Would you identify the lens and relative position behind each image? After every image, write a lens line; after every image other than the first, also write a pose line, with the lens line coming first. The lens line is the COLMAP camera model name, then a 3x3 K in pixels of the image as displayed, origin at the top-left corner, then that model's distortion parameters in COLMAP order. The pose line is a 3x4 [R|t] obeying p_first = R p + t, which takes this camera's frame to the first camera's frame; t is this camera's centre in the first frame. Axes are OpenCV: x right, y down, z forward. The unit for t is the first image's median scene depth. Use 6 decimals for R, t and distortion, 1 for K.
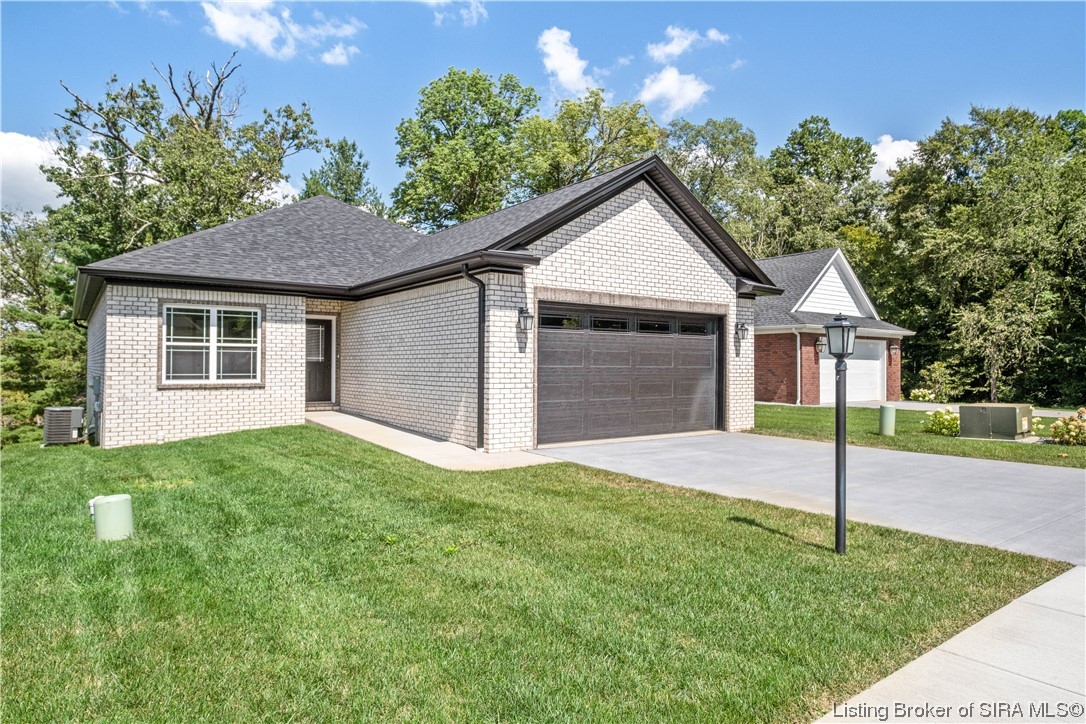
lens RADIAL K [[648.4, 0, 543.1], [0, 648.4, 360.6], [0, 0, 1]] dist [-0.005758, 0.000889]
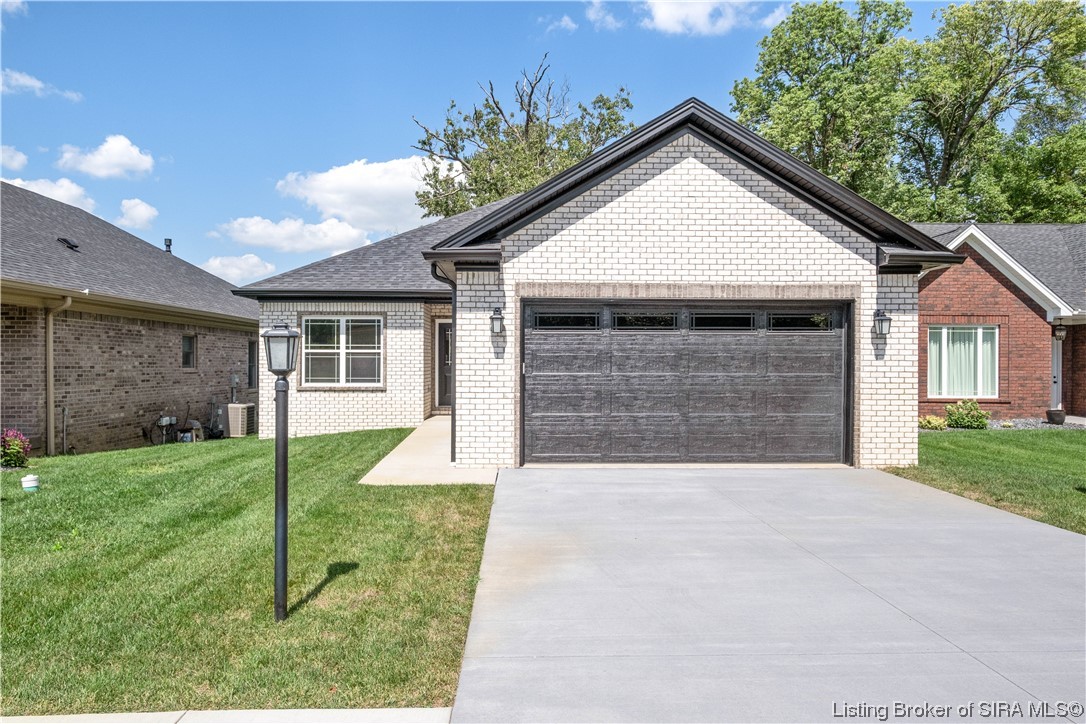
lens RADIAL K [[734.2, 0, 542.5], [0, 734.2, 363.2], [0, 0, 1]] dist [0.001249, -0.001016]
pose [[0.821787, -0.001501, -0.569793, 0.490480], [0.005316, 0.999973, 0.005034, -0.008751], [0.569770, -0.007166, 0.821773, 0.171349]]
